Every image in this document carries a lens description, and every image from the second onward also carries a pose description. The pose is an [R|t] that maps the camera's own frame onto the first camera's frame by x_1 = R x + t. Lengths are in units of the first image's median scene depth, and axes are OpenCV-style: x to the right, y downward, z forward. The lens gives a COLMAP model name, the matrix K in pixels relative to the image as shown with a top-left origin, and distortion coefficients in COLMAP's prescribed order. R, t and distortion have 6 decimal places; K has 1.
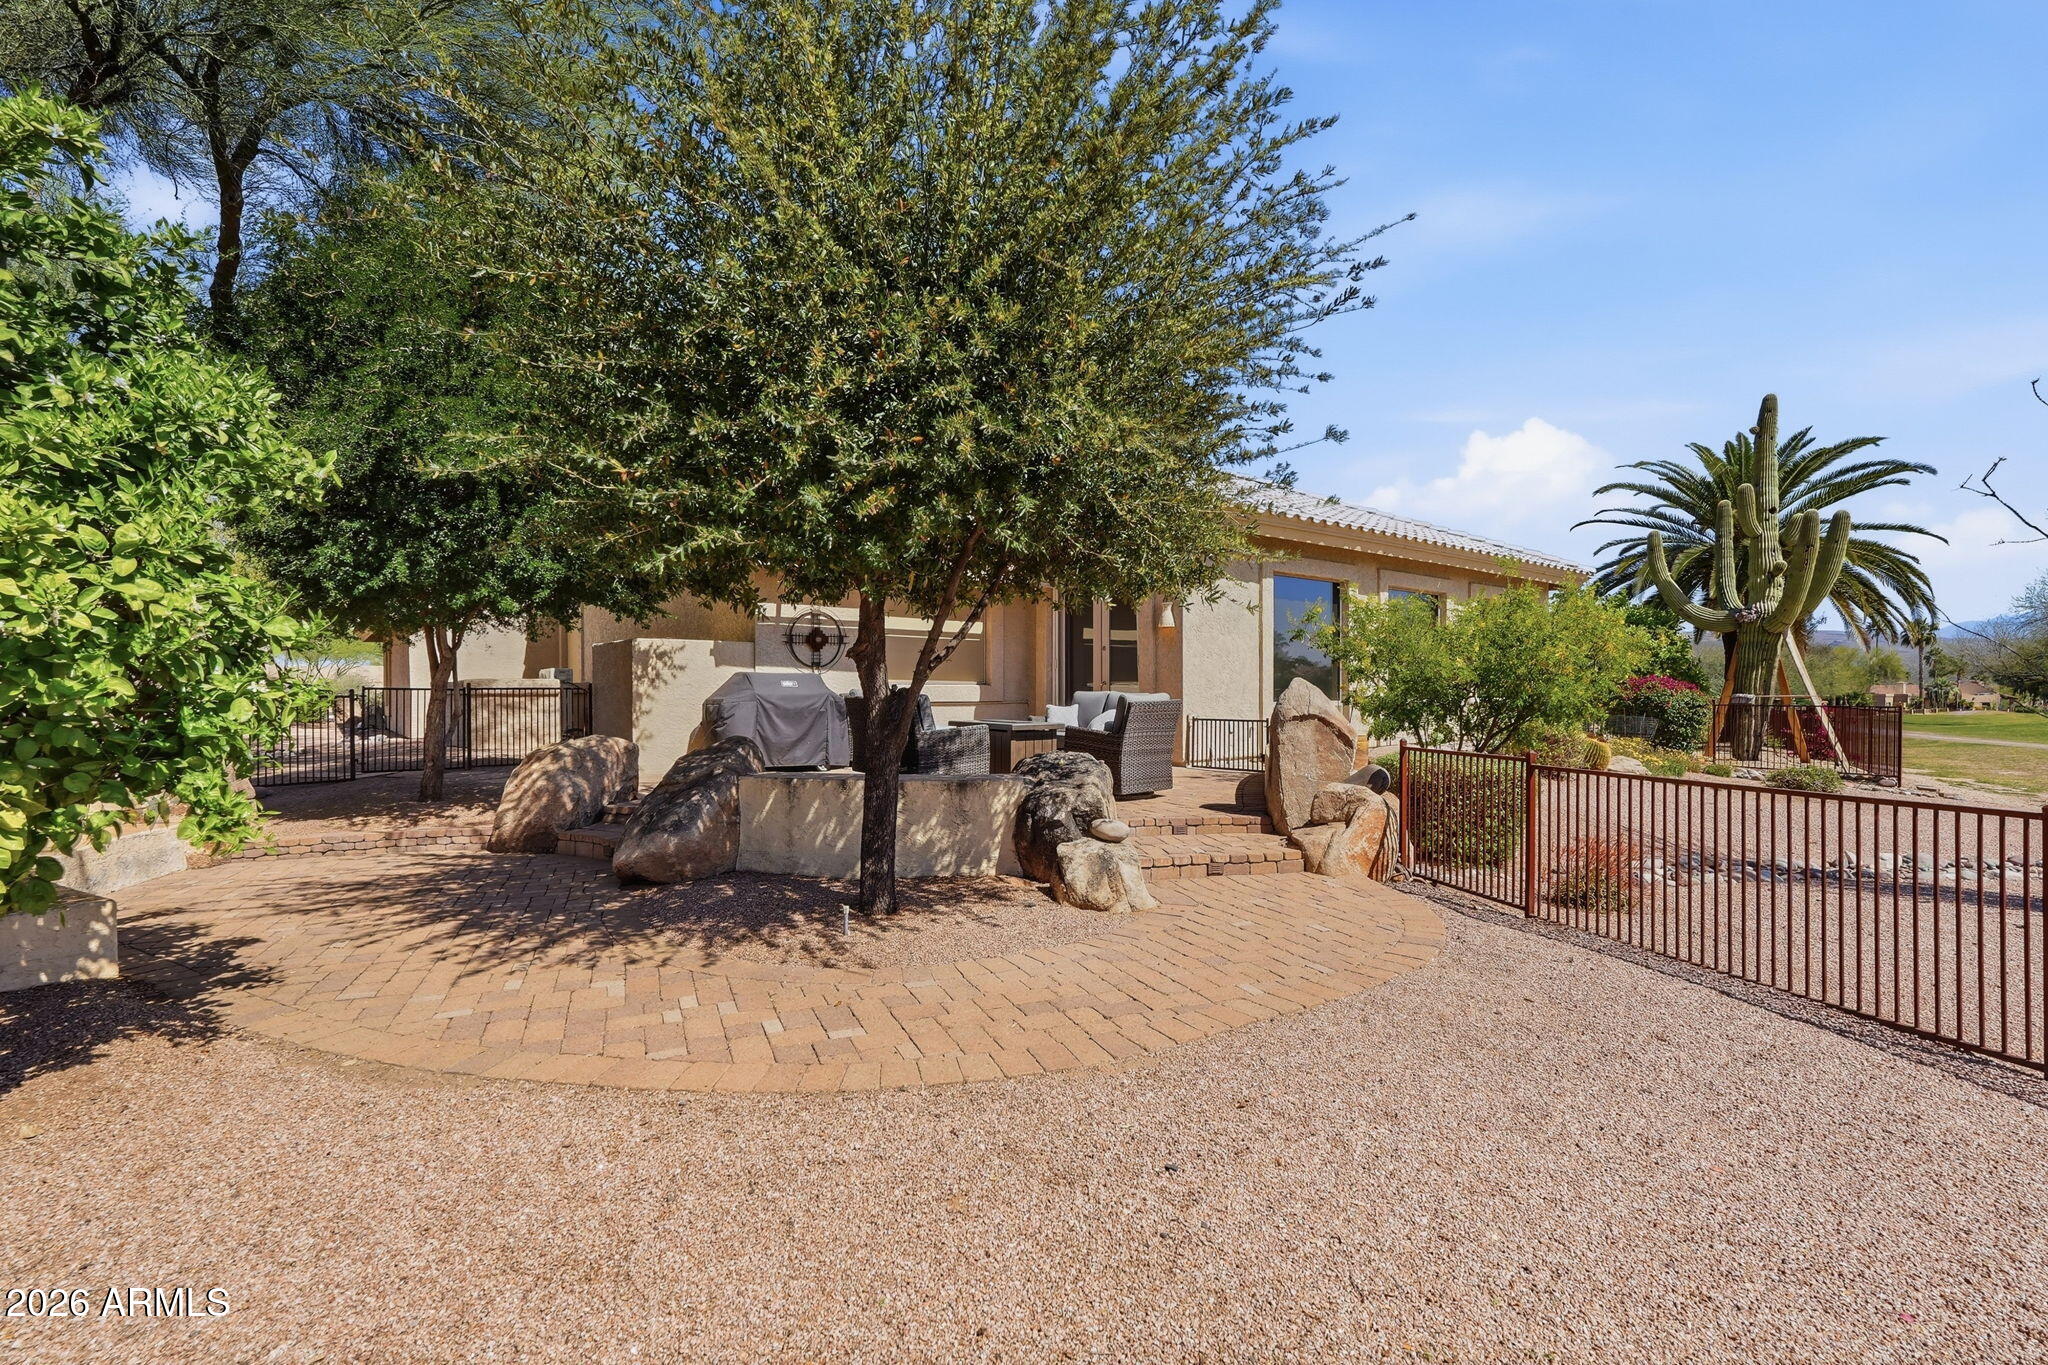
lens RADIAL K [[906.9, 0, 1026.6], [0, 906.9, 683.0], [0, 0, 1]] dist [-0.011484, 0.005764]
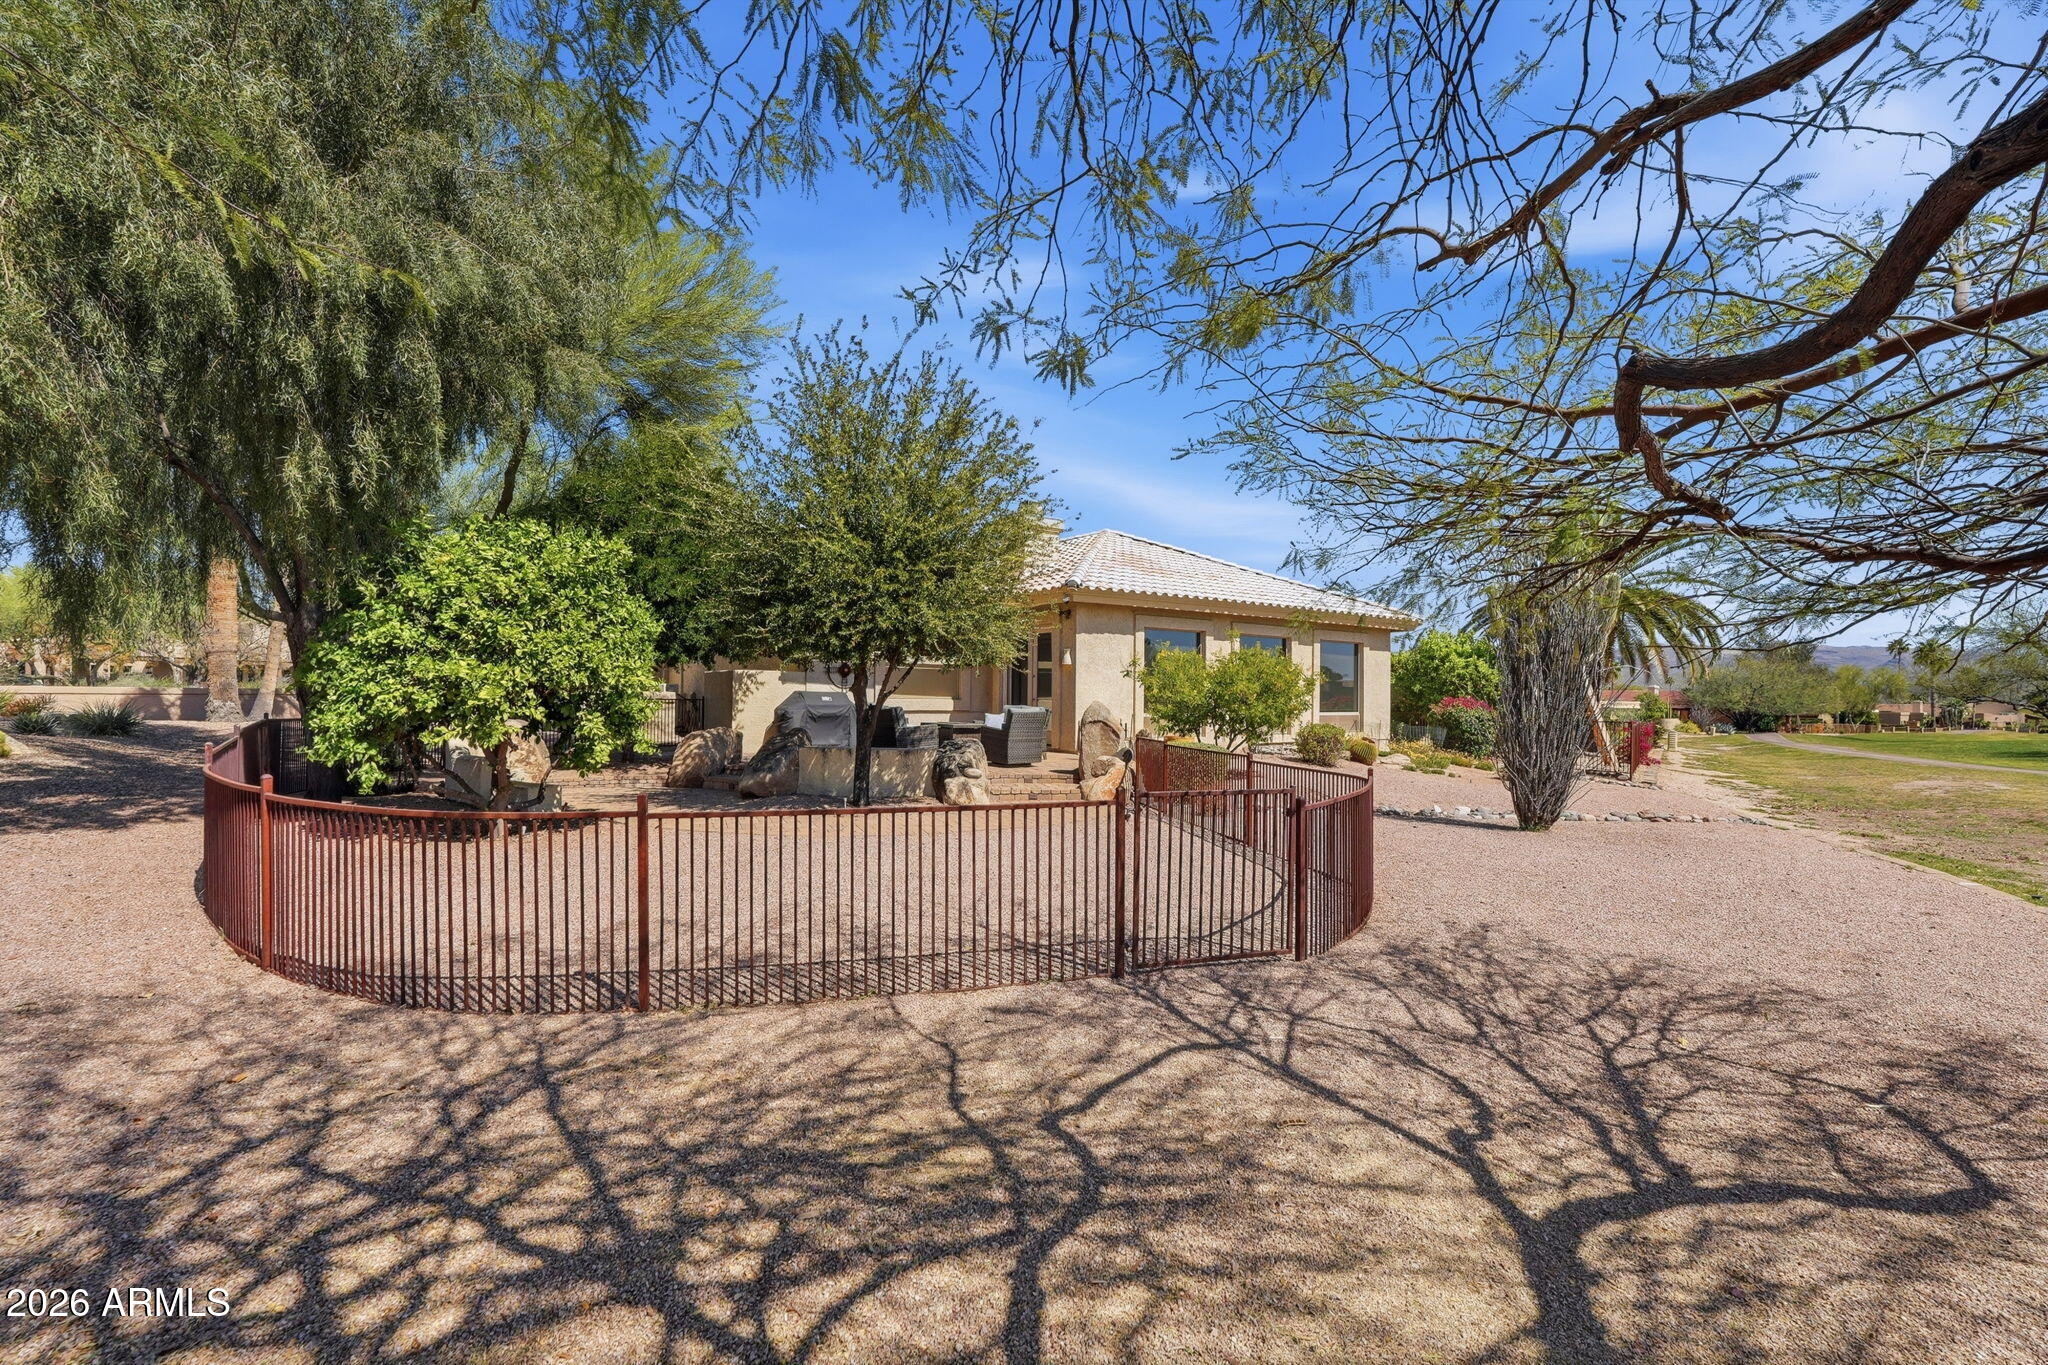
lens RADIAL K [[906.9, 0, 1022.0], [0, 906.9, 687.9], [0, 0, 1]] dist [-0.011484, 0.005764]
pose [[0.998321, 0.011372, -0.056788, 0.228459], [-0.011525, 0.999931, -0.002368, -0.022670], [0.056757, 0.003018, 0.998383, -0.774060]]
